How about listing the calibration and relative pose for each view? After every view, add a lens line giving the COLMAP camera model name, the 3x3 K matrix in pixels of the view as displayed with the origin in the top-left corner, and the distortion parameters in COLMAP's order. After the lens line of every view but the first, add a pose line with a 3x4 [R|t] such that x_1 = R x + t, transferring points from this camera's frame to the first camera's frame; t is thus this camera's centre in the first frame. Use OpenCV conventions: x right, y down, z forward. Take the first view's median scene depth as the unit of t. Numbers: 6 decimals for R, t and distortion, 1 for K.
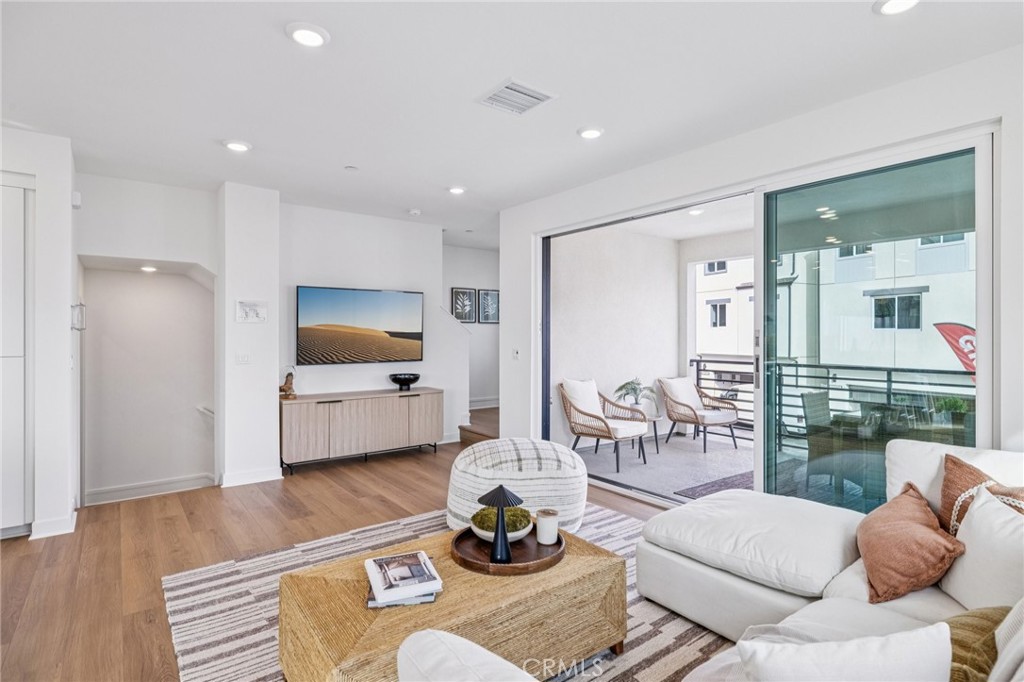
lens RADIAL K [[529.6, 0, 539.7], [0, 529.6, 335.8], [0, 0, 1]] dist [-0.001240, 0.000360]
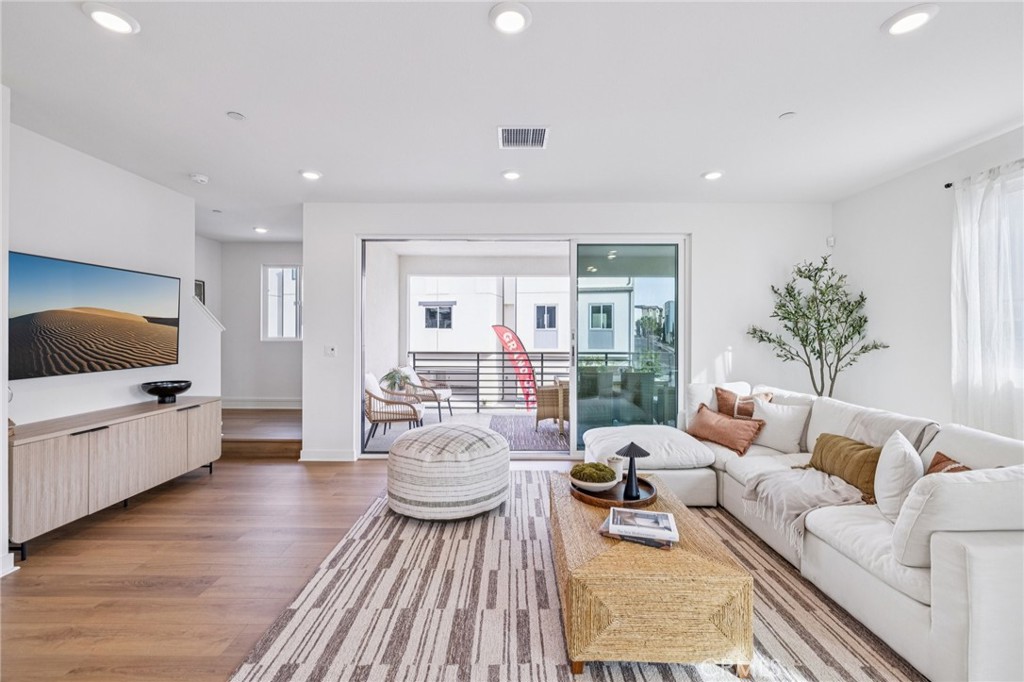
lens RADIAL K [[428.2, 0, 514.0], [0, 428.2, 333.5], [0, 0, 1]] dist [-0.000175, 0.000100]
pose [[0.617366, 0.000530, 0.786676, -0.498489], [-0.001645, 0.999998, 0.000618, 0.000526], [-0.786675, -0.001676, 0.617366, 0.245685]]
